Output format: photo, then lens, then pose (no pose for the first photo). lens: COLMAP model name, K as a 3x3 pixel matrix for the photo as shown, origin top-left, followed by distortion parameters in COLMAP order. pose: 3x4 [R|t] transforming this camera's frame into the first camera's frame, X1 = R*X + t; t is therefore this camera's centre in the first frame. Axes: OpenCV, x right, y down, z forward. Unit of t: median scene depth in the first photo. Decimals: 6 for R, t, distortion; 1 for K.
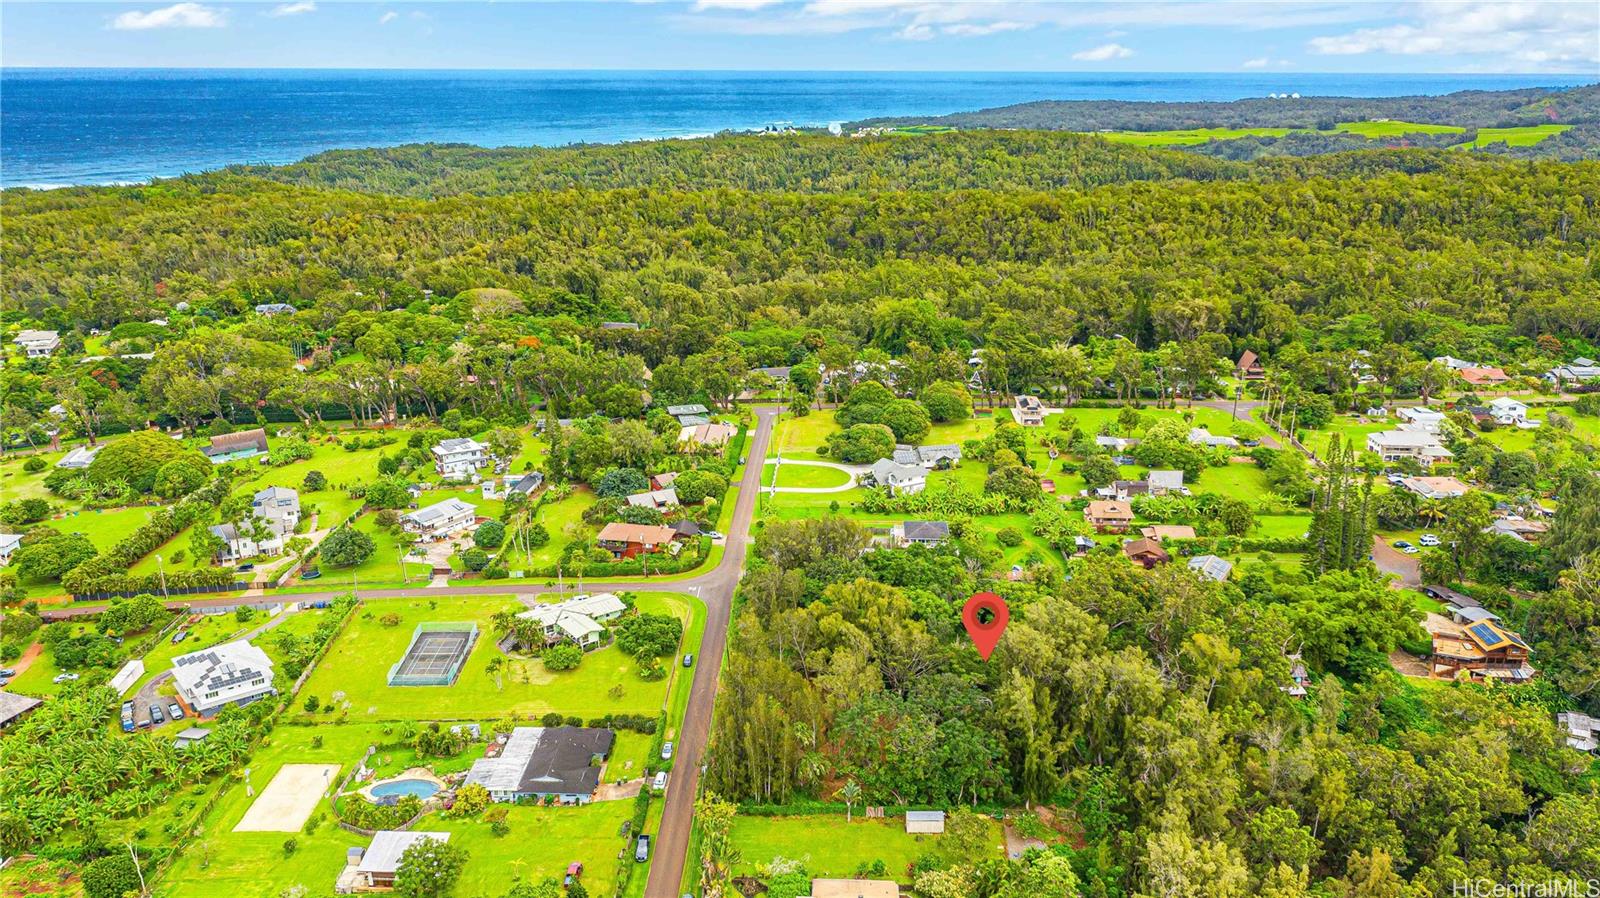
lens RADIAL K [[1255.1, 0, 796.3], [0, 1255.1, 456.0], [0, 0, 1]] dist [-0.020813, 0.054658]
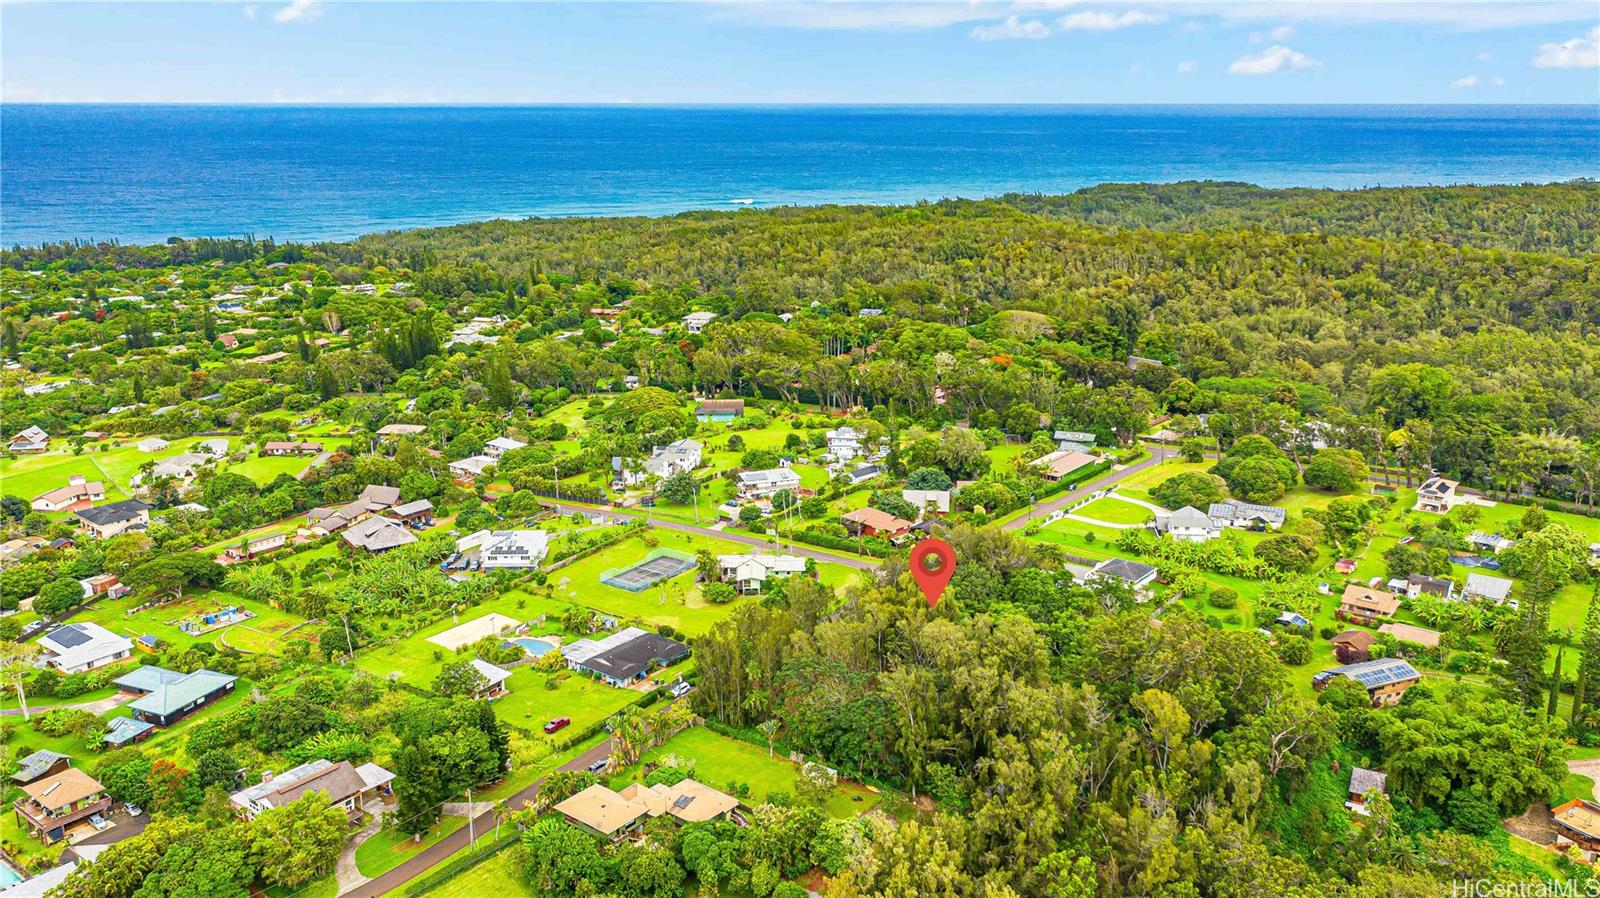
lens RADIAL K [[1286.9, 0, 794.3], [0, 1286.9, 472.5], [0, 0, 1]] dist [-0.011113, 0.041609]
pose [[0.811986, 0.164344, -0.560062, 0.398596], [-0.176585, 0.983744, 0.032654, -0.002762], [0.556324, 0.072384, 0.827807, 0.015171]]
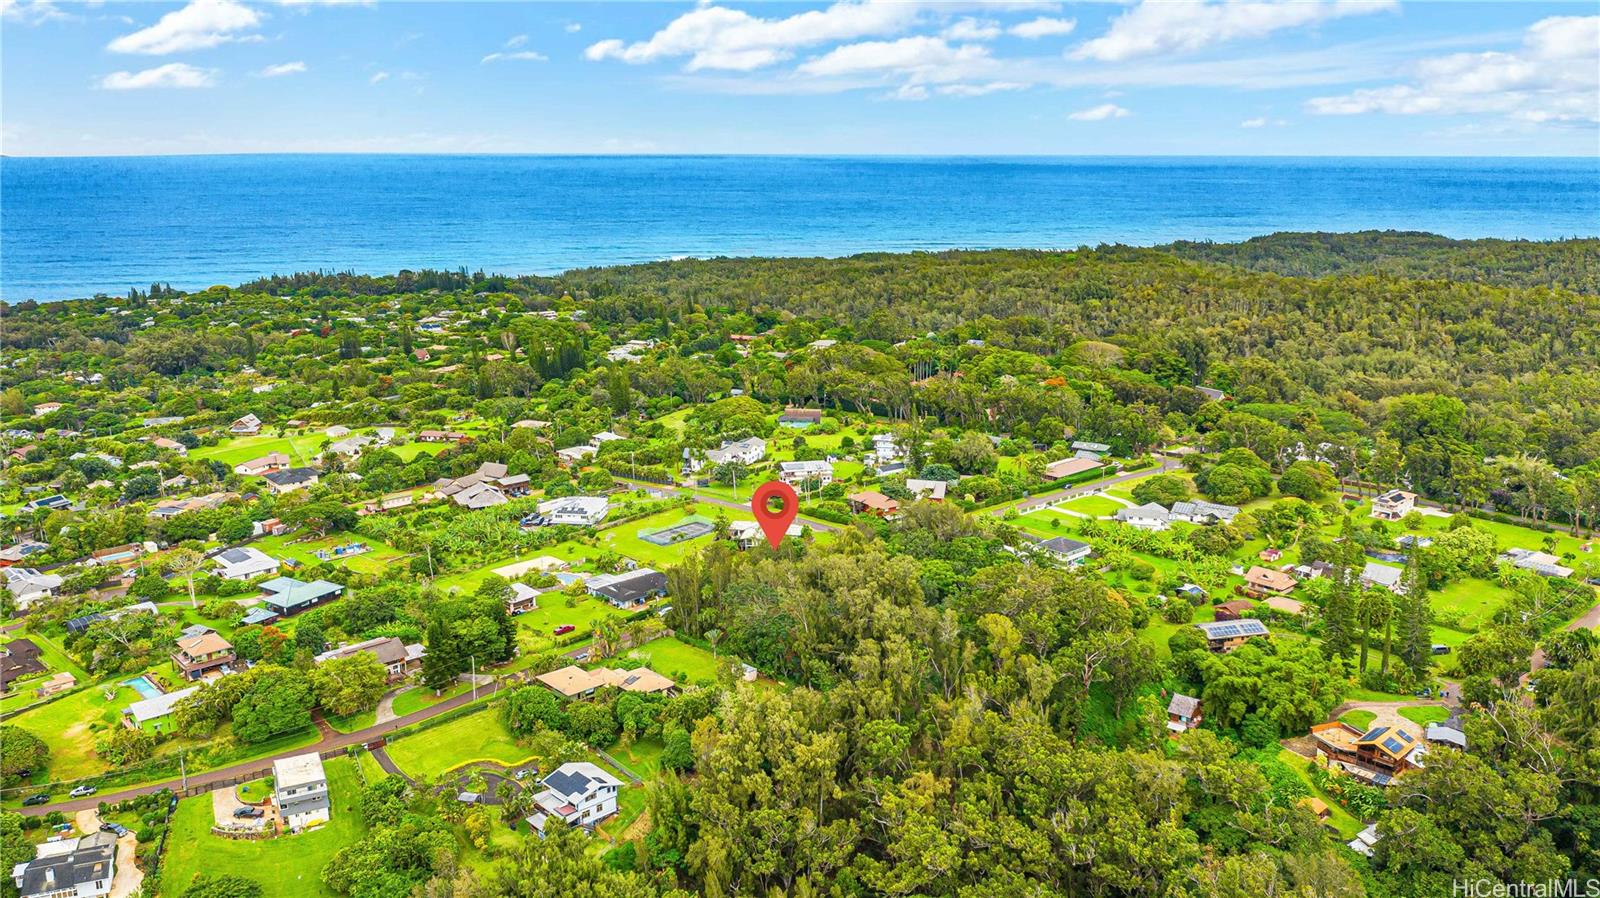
lens RADIAL K [[1255.1, 0, 796.3], [0, 1255.1, 456.0], [0, 0, 1]] dist [-0.020813, 0.054658]
pose [[0.712171, 0.169937, -0.681127, 0.631143], [-0.213281, 0.976772, 0.020697, 0.006227], [0.668822, 0.130531, 0.731873, -0.020779]]
